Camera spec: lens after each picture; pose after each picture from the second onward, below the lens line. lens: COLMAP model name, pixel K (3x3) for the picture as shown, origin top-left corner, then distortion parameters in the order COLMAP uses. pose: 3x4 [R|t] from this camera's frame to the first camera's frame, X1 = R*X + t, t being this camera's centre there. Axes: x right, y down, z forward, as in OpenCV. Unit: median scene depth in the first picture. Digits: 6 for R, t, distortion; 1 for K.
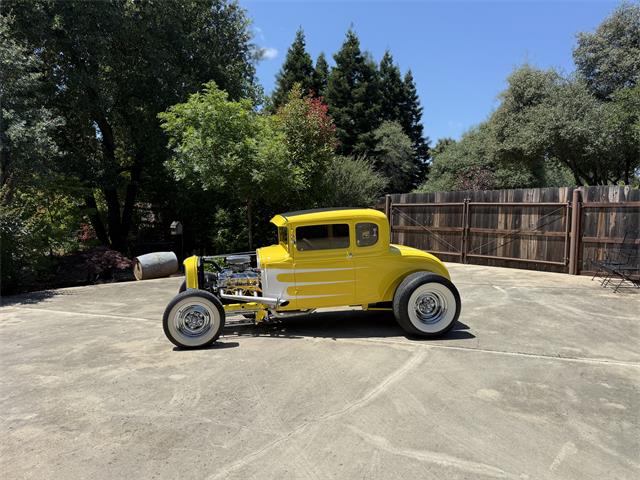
lens RADIAL K [[451.5, 0, 317.3], [0, 451.5, 241.2], [0, 0, 1]] dist [0.054160, -0.074162]
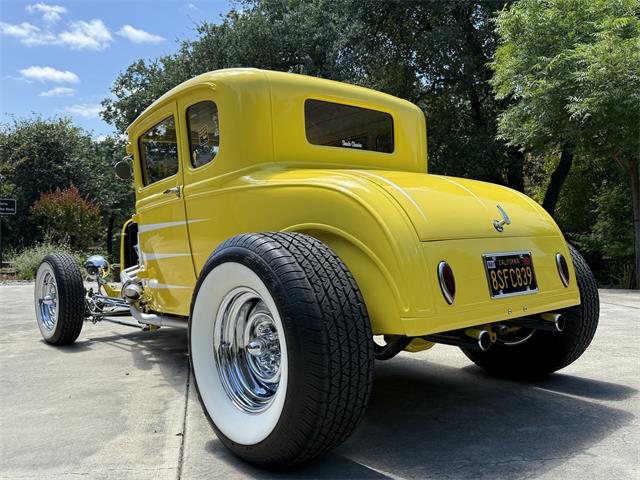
lens RADIAL K [[559.5, 0, 322.8], [0, 559.5, 242.6], [0, 0, 1]] dist [0.053407, -0.086933]
pose [[0.499155, 0.007845, -0.866477, 0.334506], [-0.052217, 0.998414, -0.021042, 0.047708], [0.864938, 0.055748, 0.498773, 0.498850]]
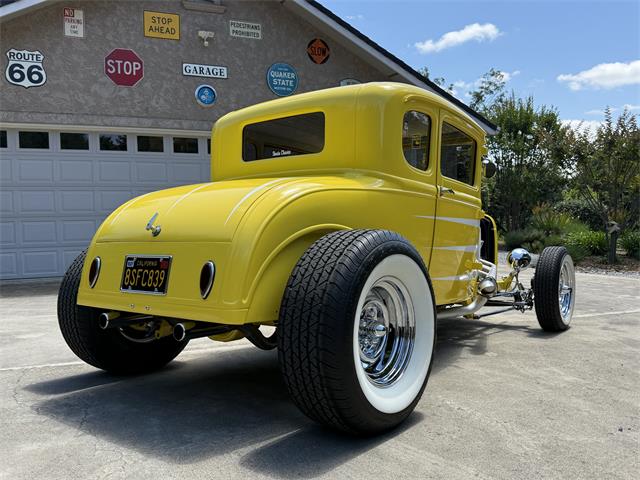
lens RADIAL K [[559.5, 0, 323.0], [0, 559.5, 232.1], [0, 0, 1]] dist [0.053407, -0.086933]
pose [[-0.749325, 0.011547, -0.662102, 0.283954], [-0.039201, 0.997321, 0.061758, 0.013802], [0.661041, 0.072233, -0.746865, 0.918981]]
